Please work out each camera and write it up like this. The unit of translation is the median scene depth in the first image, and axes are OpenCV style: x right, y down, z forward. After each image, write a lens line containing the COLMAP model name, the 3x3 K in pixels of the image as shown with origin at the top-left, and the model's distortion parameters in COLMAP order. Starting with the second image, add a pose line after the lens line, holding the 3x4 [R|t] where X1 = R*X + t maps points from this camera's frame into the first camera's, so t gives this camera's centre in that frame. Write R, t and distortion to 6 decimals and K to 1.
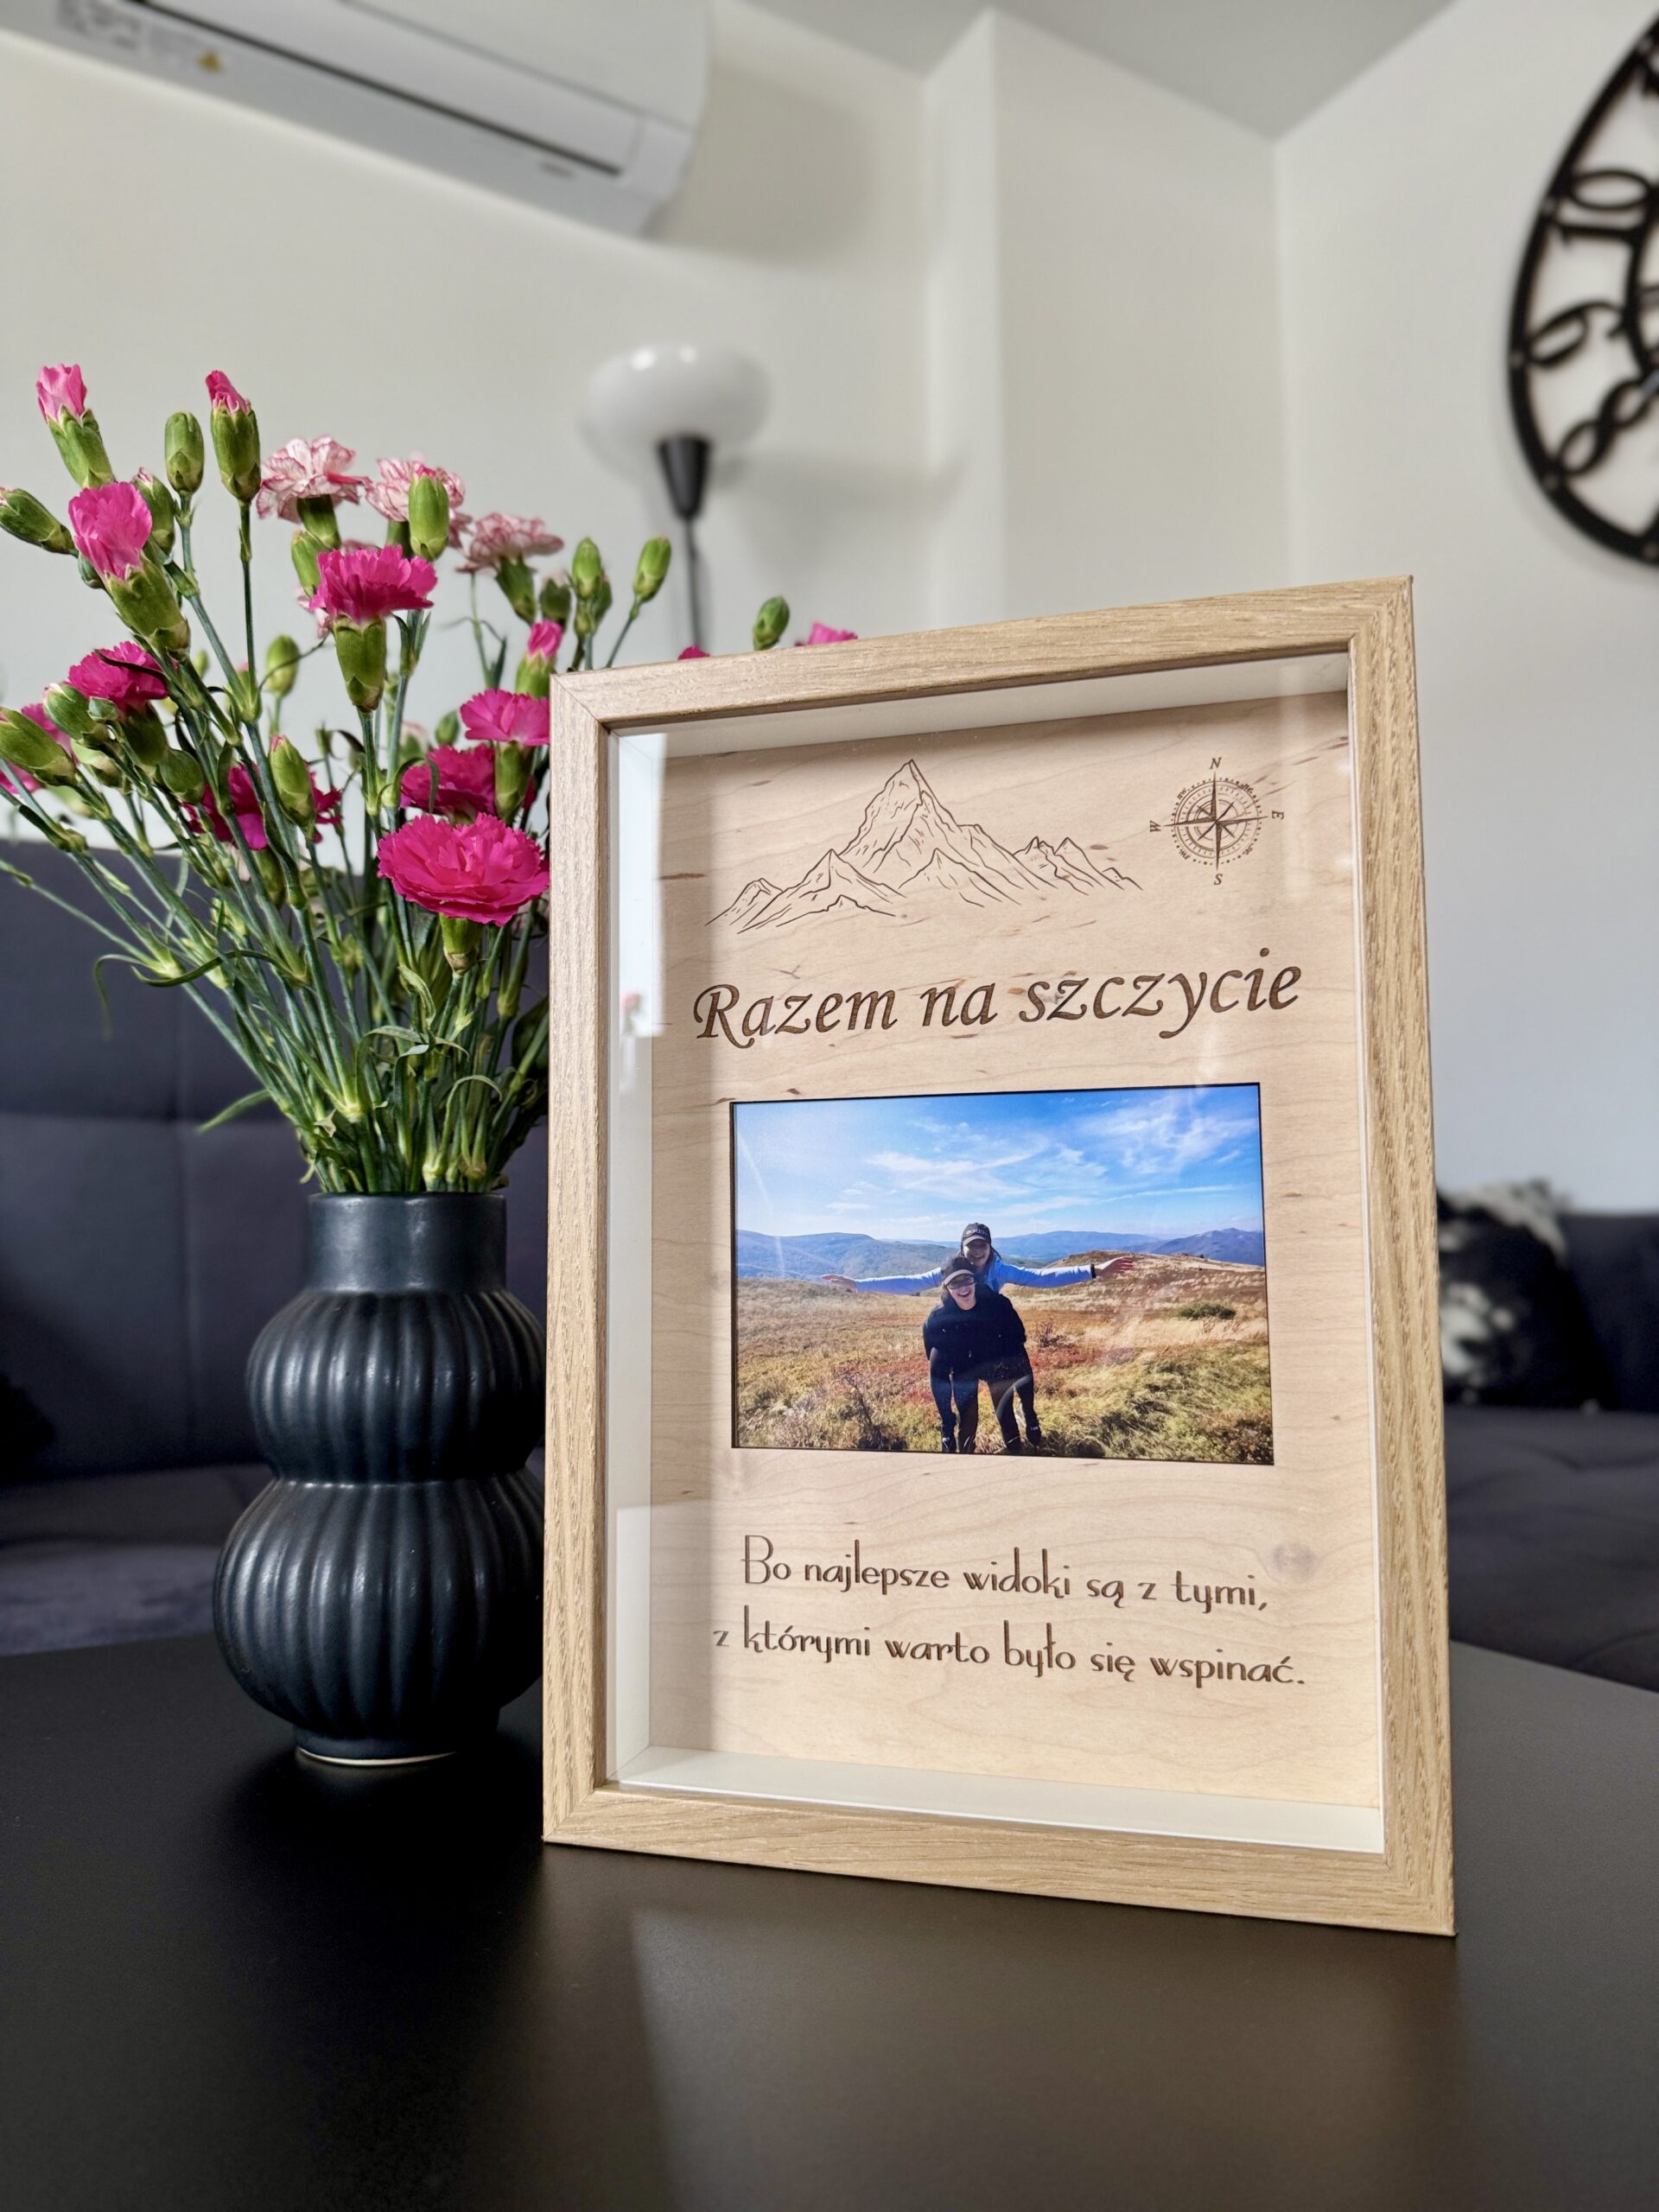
lens RADIAL K [[1612.2, 0, 820.2], [0, 1612.2, 1096.6], [0, 0, 1]] dist [0.028223, -0.122417]
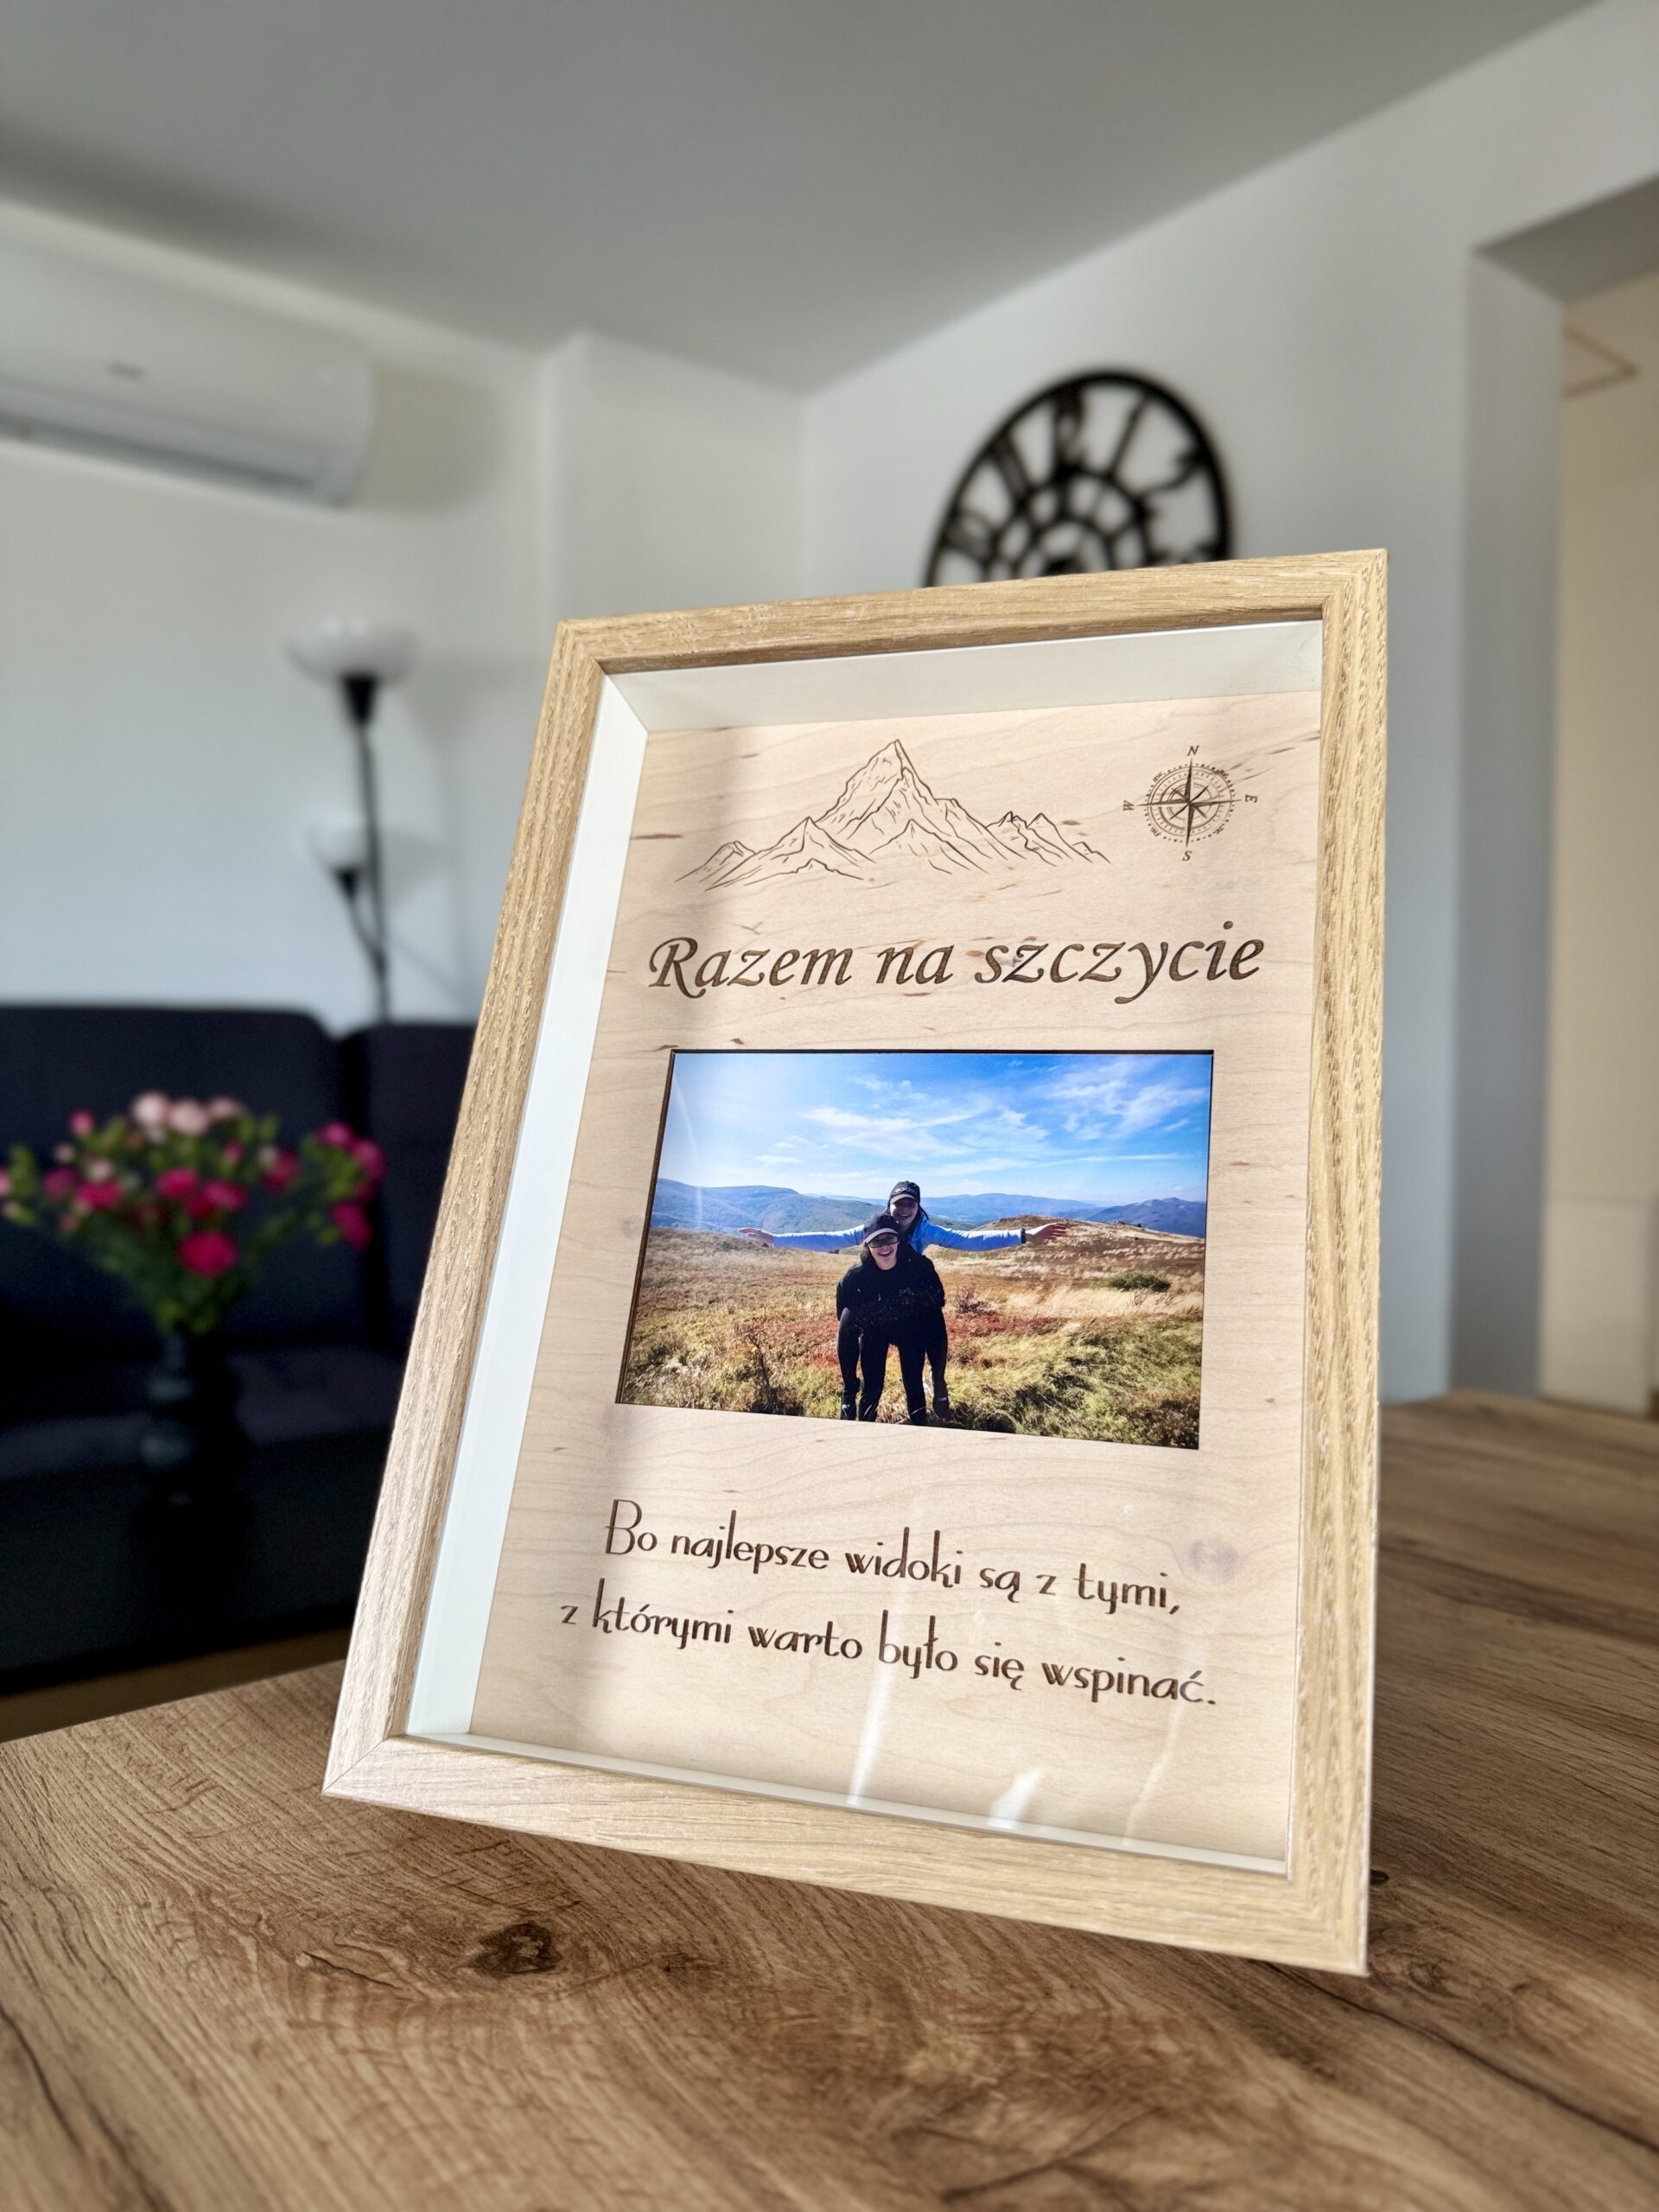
lens RADIAL K [[1612.2, 0, 821.1], [0, 1612.2, 1094.3], [0, 0, 1]] dist [0.028223, -0.122417]
pose [[0.991678, 0.117643, -0.052295, 0.098853], [-0.126892, 0.961774, -0.242670, 0.288806], [0.021747, 0.247287, 0.968698, 0.080410]]
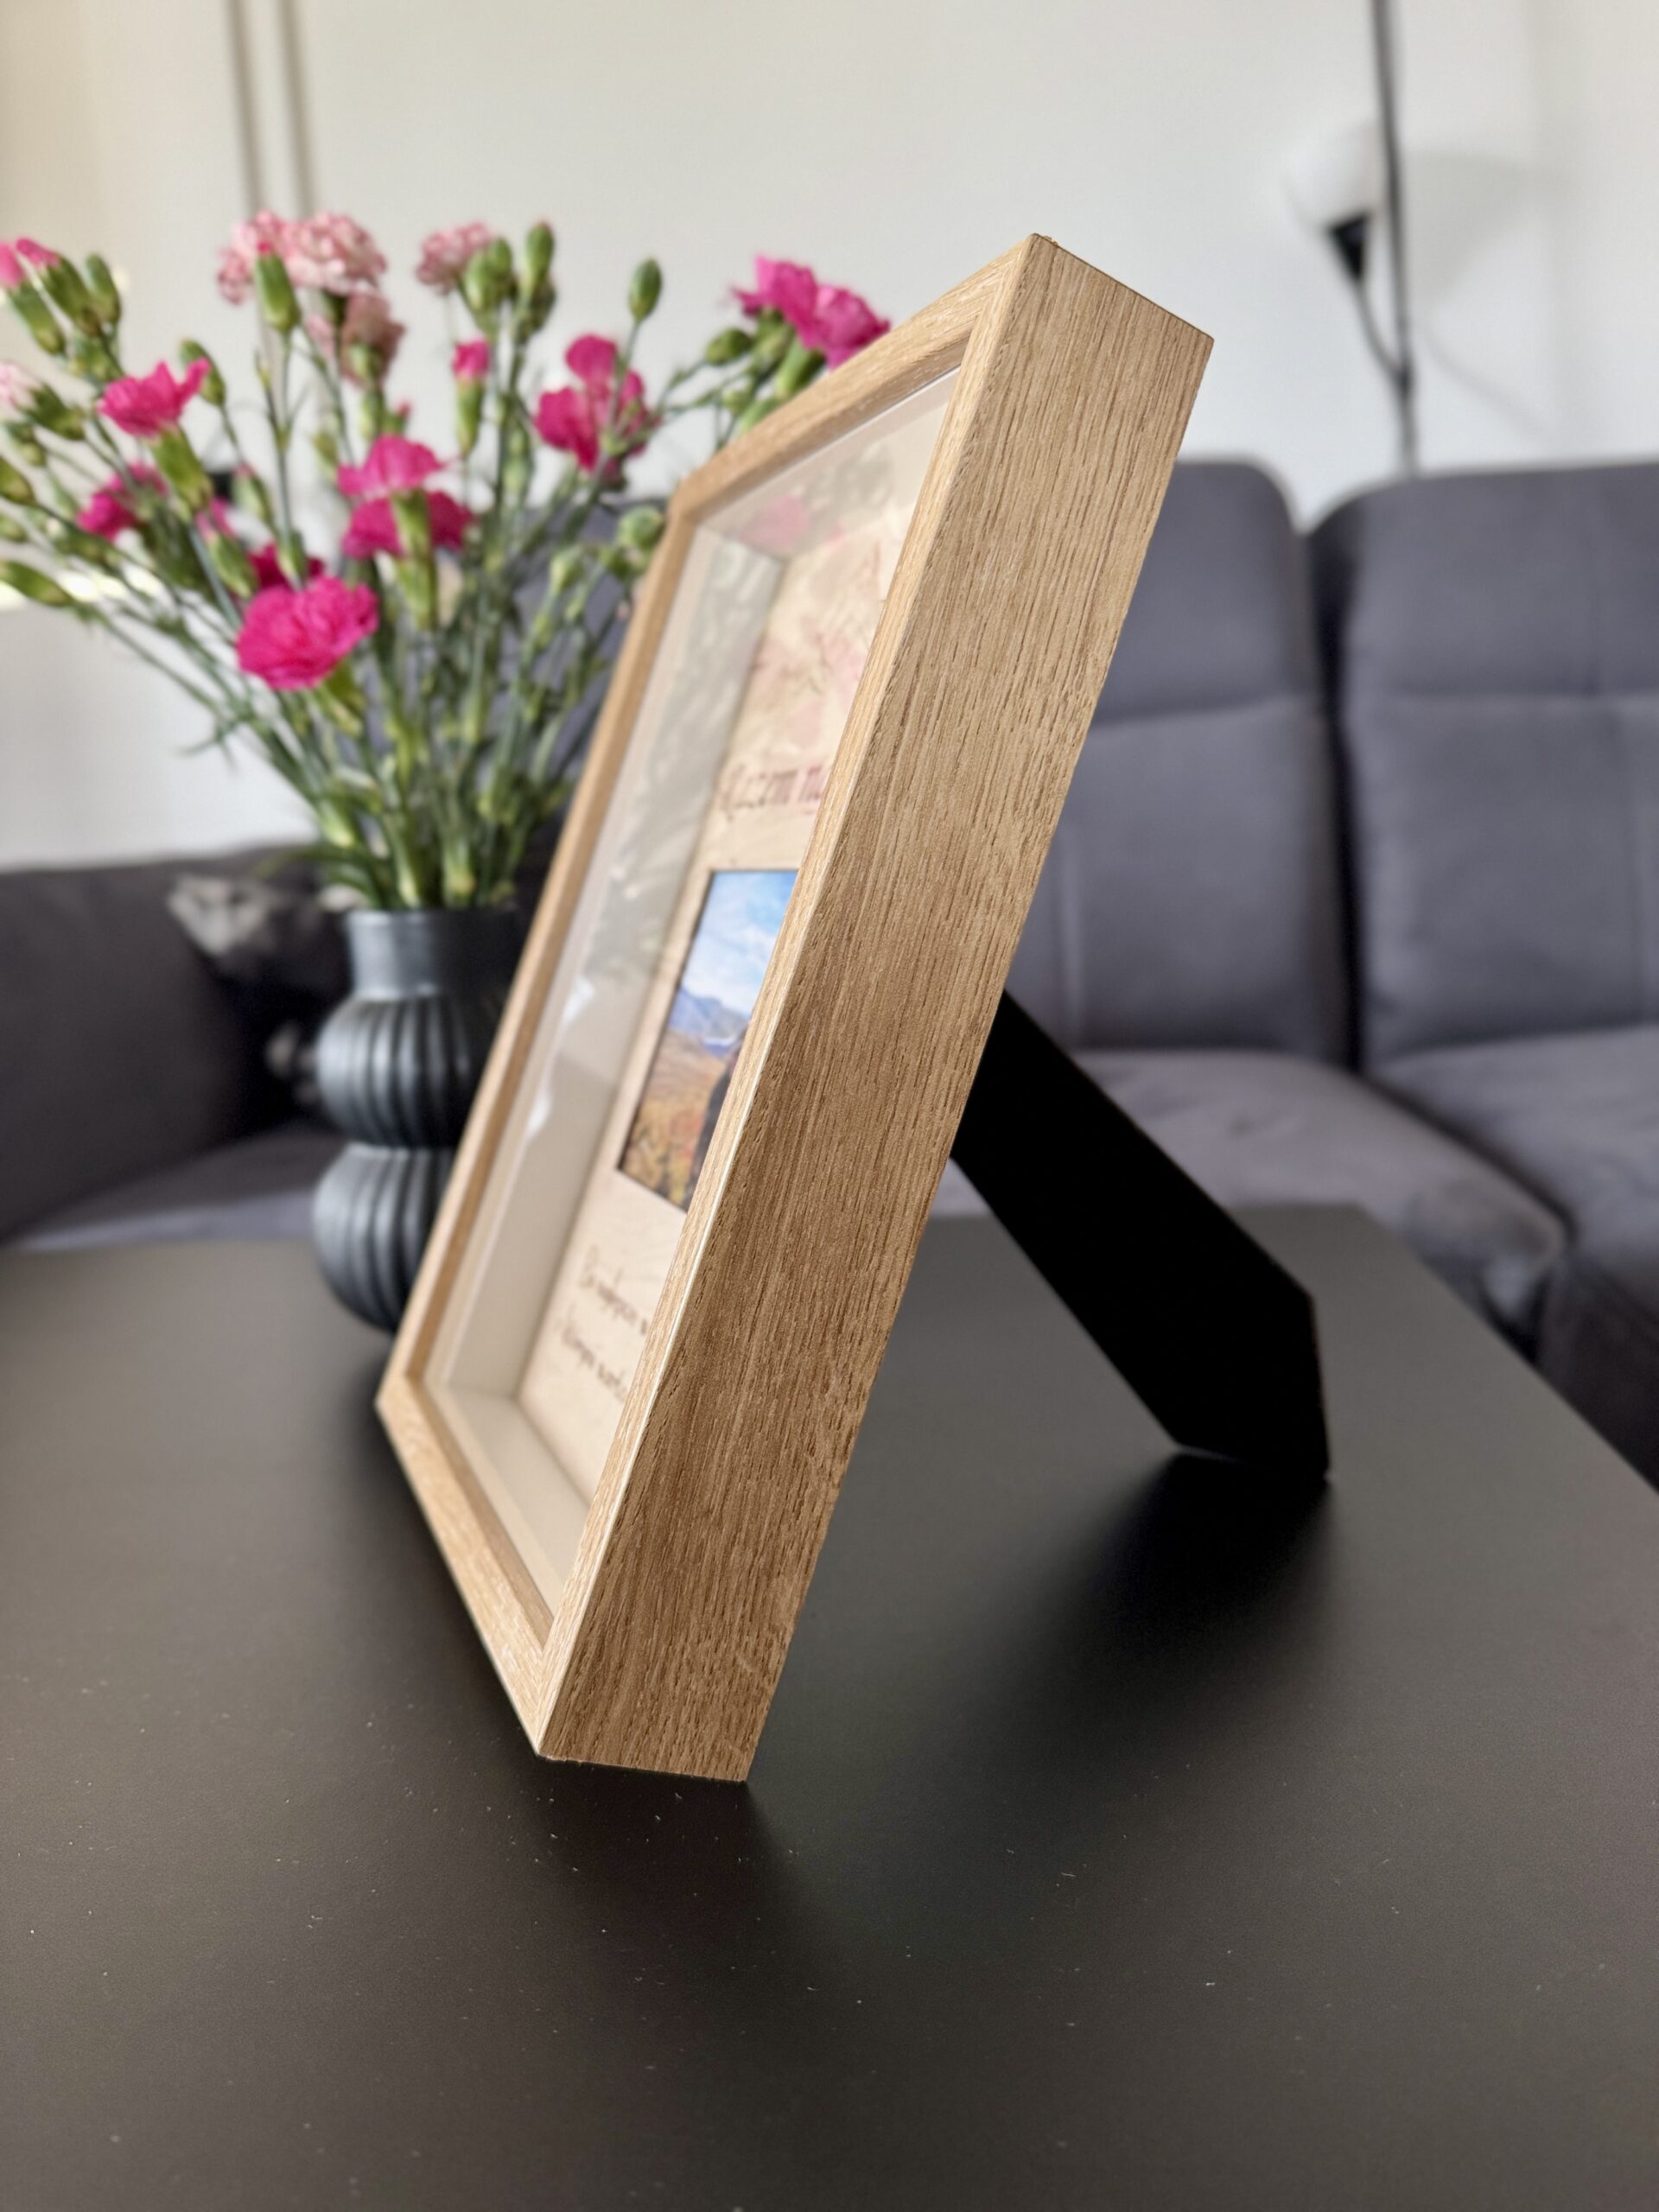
lens RADIAL K [[1603.0, 0, 845.7], [0, 1603.0, 1111.2], [0, 0, 1]] dist [0.030804, -0.063767]
pose [[0.623497, 0.218752, -0.750599, 0.965248], [-0.257851, 0.963878, 0.066722, 0.073564], [0.738082, 0.151942, 0.657381, 0.437092]]
